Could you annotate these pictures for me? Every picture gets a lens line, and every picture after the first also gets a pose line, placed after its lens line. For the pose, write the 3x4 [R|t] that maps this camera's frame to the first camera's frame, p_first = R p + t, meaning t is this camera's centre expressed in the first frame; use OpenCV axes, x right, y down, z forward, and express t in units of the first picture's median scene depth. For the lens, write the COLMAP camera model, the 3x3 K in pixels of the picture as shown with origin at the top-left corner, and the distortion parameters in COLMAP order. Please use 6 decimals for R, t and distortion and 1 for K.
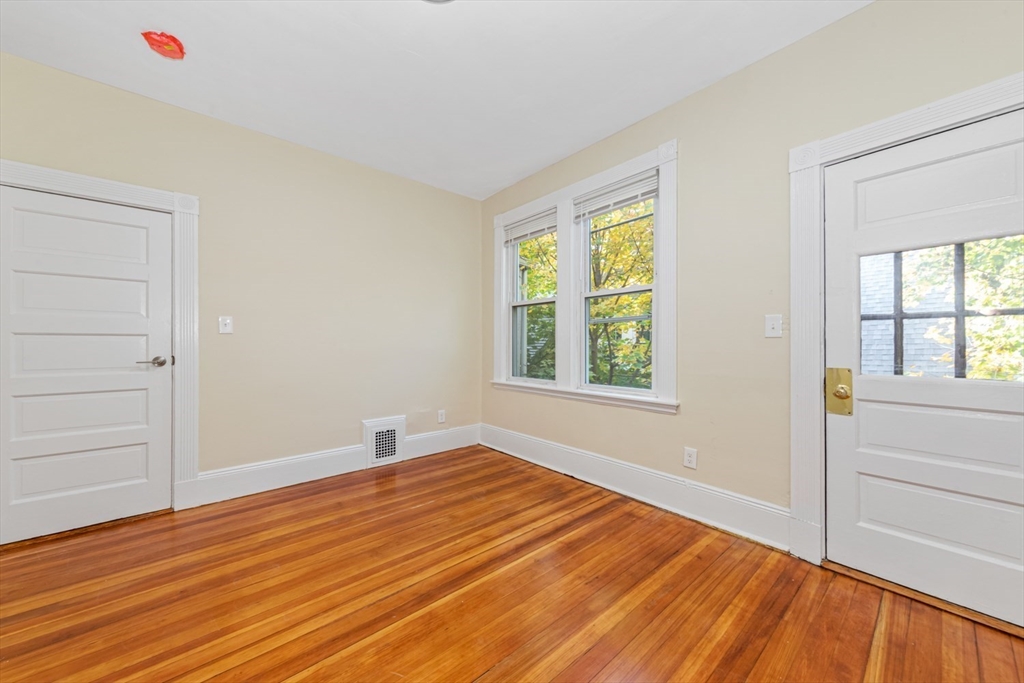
lens RADIAL K [[376.4, 0, 517.8], [0, 376.4, 338.8], [0, 0, 1]] dist [0.002121, -0.000166]
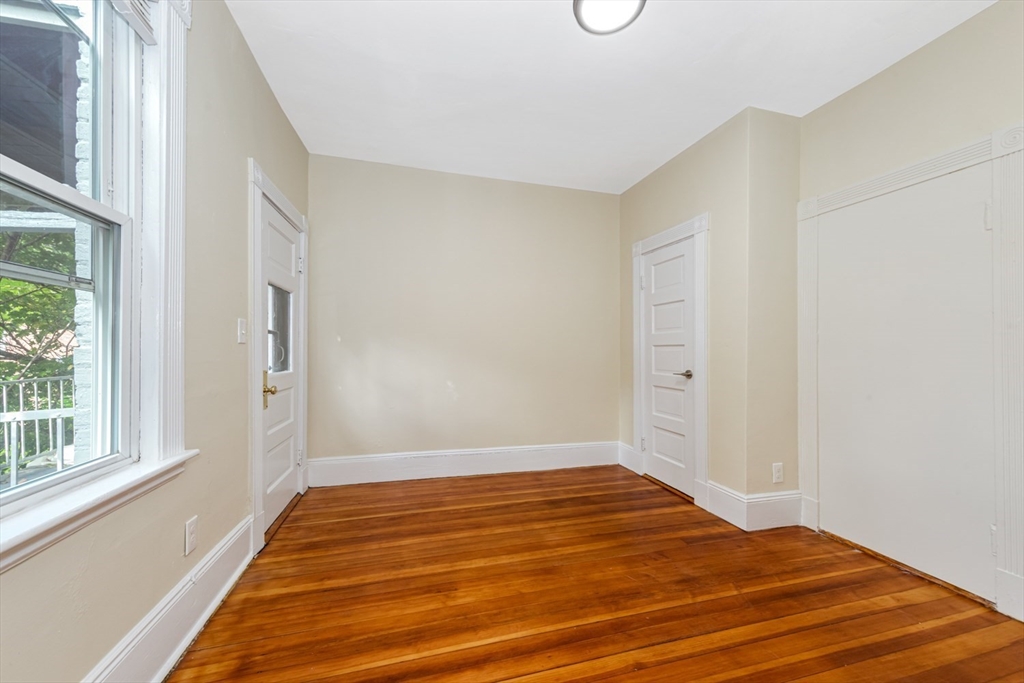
lens RADIAL K [[375.2, 0, 512.0], [0, 375.2, 341.5], [0, 0, 1]] dist [0.002046, 0.000067]
pose [[-0.903455, 0.004619, 0.428658, -0.314859], [-0.012090, 0.999270, -0.036250, 0.019610], [-0.428512, -0.037932, -0.902739, 1.522919]]
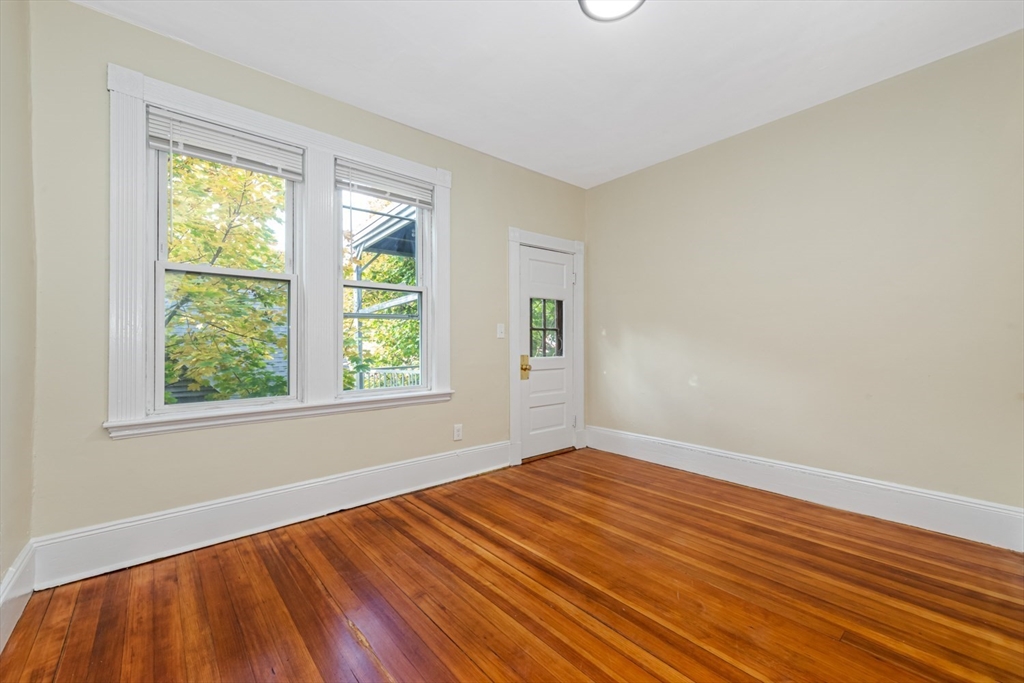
lens RADIAL K [[407.3, 0, 505.9], [0, 407.3, 340.9], [0, 0, 1]] dist [0.001992, -0.000007]
pose [[0.000575, 0.005713, 0.999984, -1.028090], [-0.007699, 0.999954, -0.005709, 0.019512], [-0.999970, -0.007696, 0.000619, 0.953281]]
